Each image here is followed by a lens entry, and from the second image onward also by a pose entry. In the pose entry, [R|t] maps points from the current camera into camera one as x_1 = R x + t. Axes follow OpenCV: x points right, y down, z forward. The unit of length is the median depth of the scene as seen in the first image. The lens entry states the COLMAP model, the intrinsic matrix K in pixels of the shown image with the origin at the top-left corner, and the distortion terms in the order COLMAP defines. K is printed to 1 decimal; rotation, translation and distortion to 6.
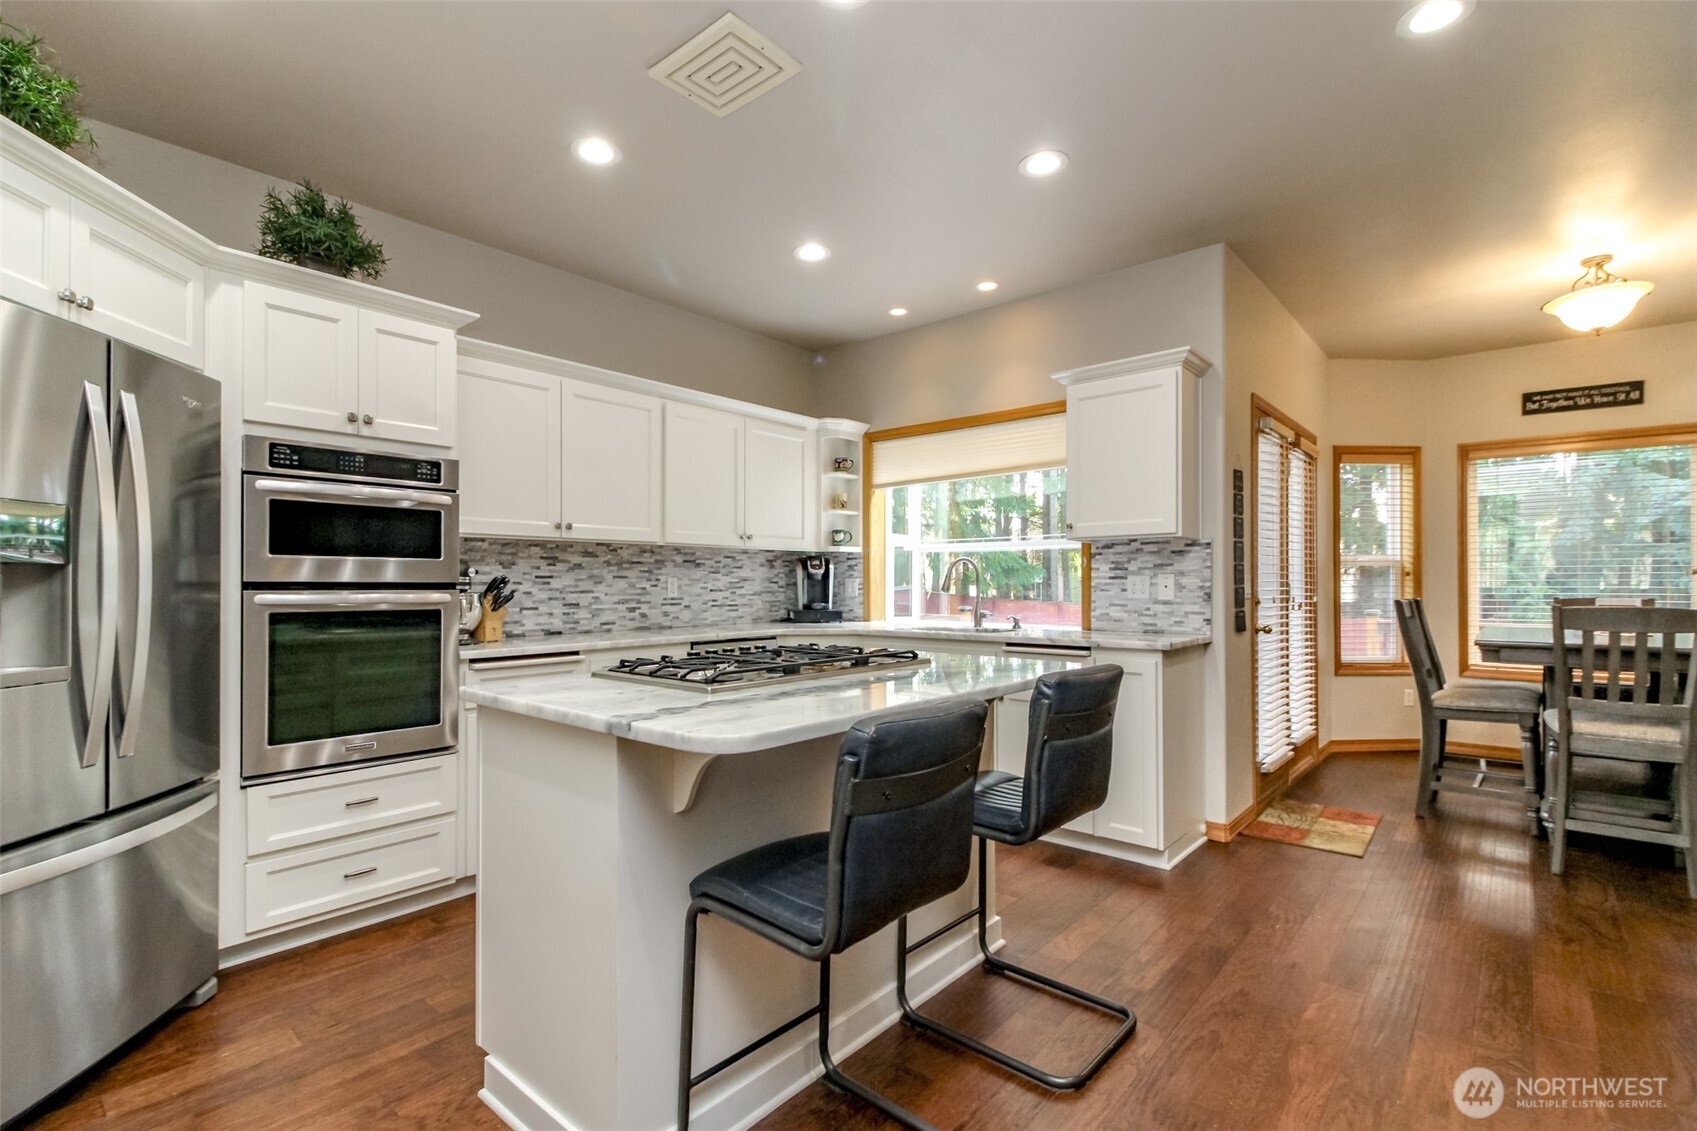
lens RADIAL K [[785.3, 0, 844.2], [0, 785.3, 582.8], [0, 0, 1]] dist [0.002187, -0.000030]
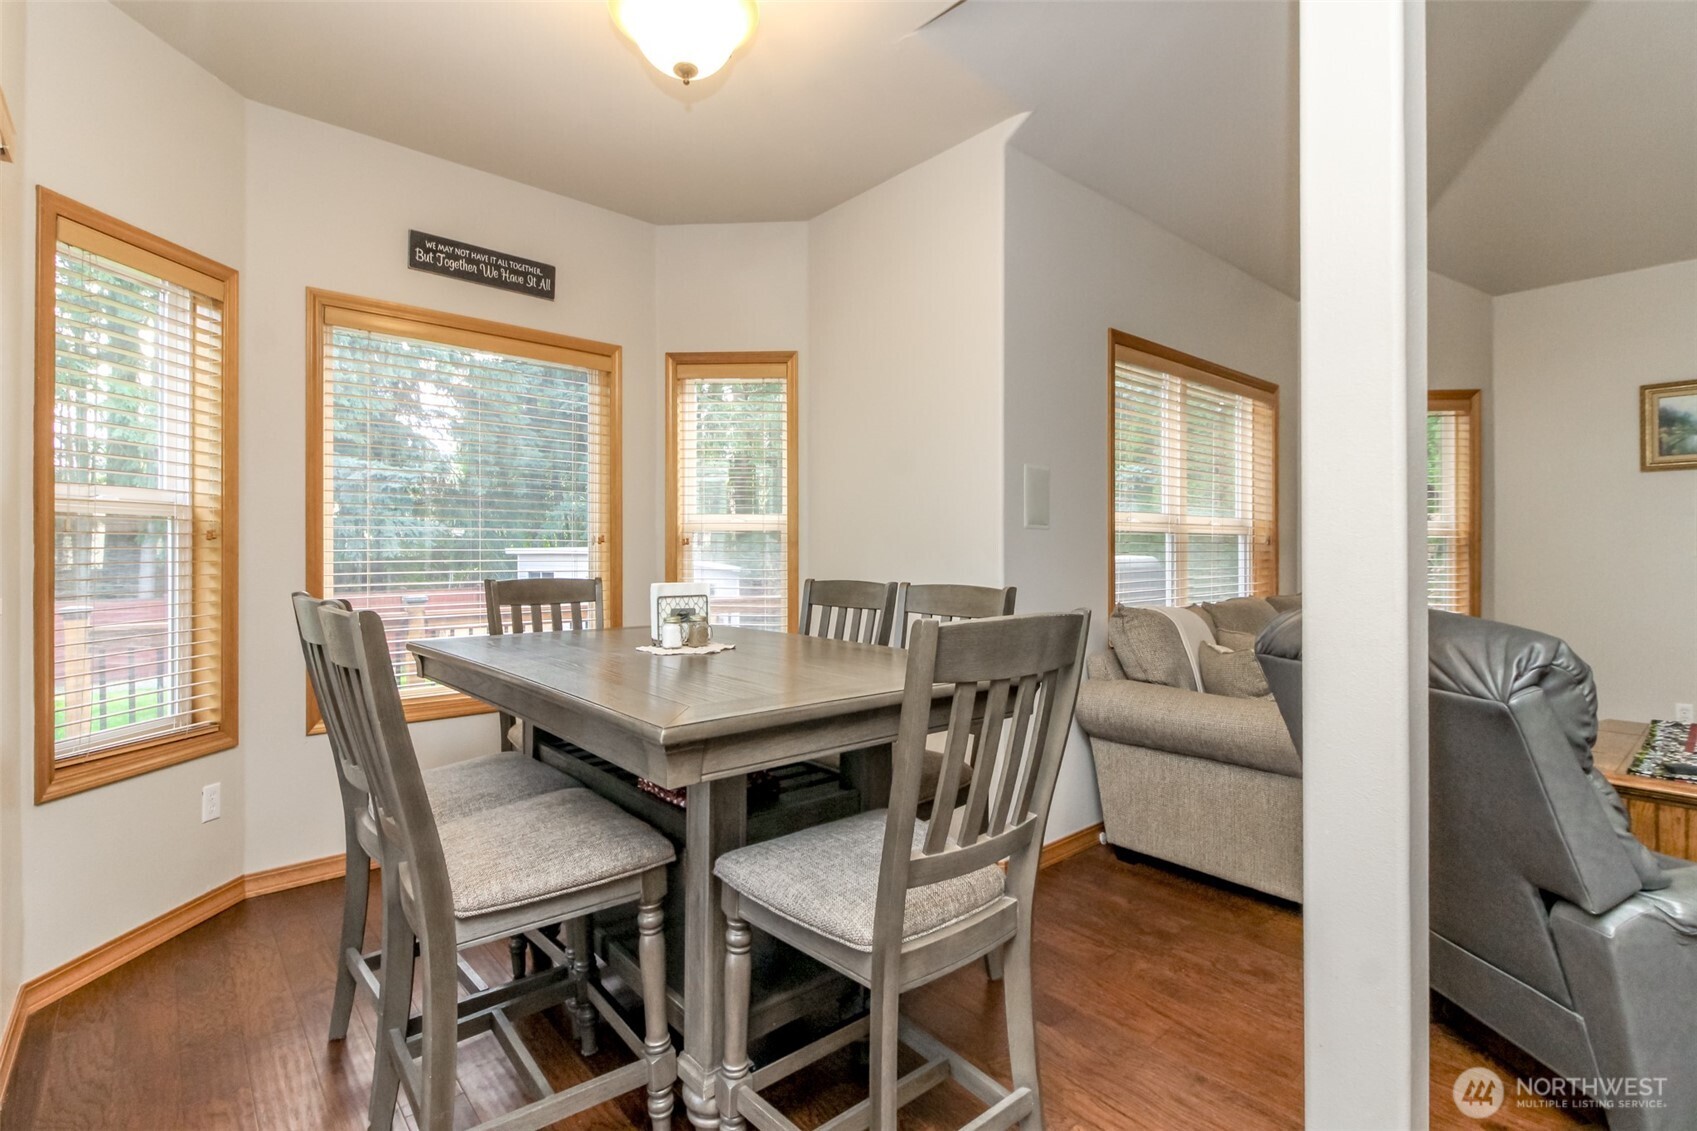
lens RADIAL K [[785.3, 0, 853.1], [0, 785.3, 555.6], [0, 0, 1]] dist [0.002187, -0.000030]
pose [[0.167110, -0.012445, 0.985860, 0.403266], [-0.006709, 0.999883, 0.013759, -0.010020], [-0.985915, -0.008913, 0.167007, 0.687025]]
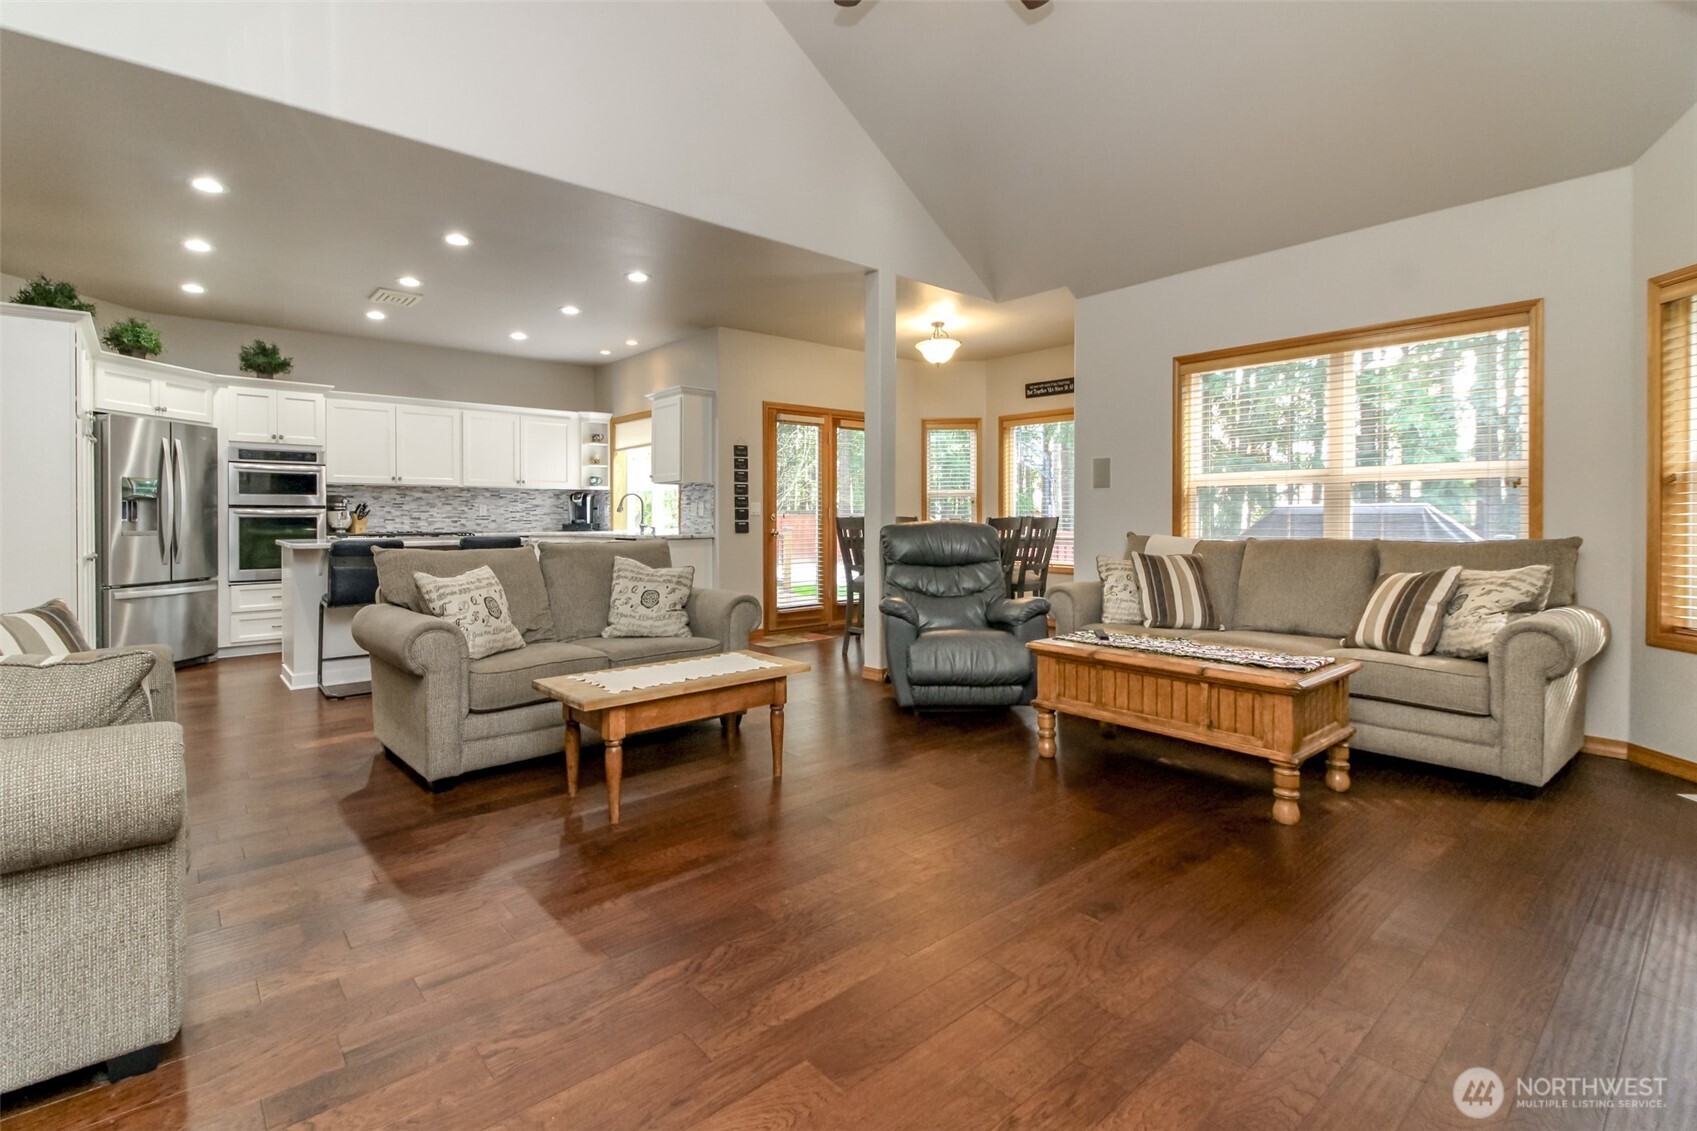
lens RADIAL K [[785.3, 0, 835.0], [0, 785.3, 520.8], [0, 0, 1]] dist [0.002187, -0.000030]
pose [[0.988946, 0.001366, -0.148267, 0.864151], [-0.000488, 0.999982, 0.005957, 0.020013], [0.148272, -0.005819, 0.988929, -0.681525]]
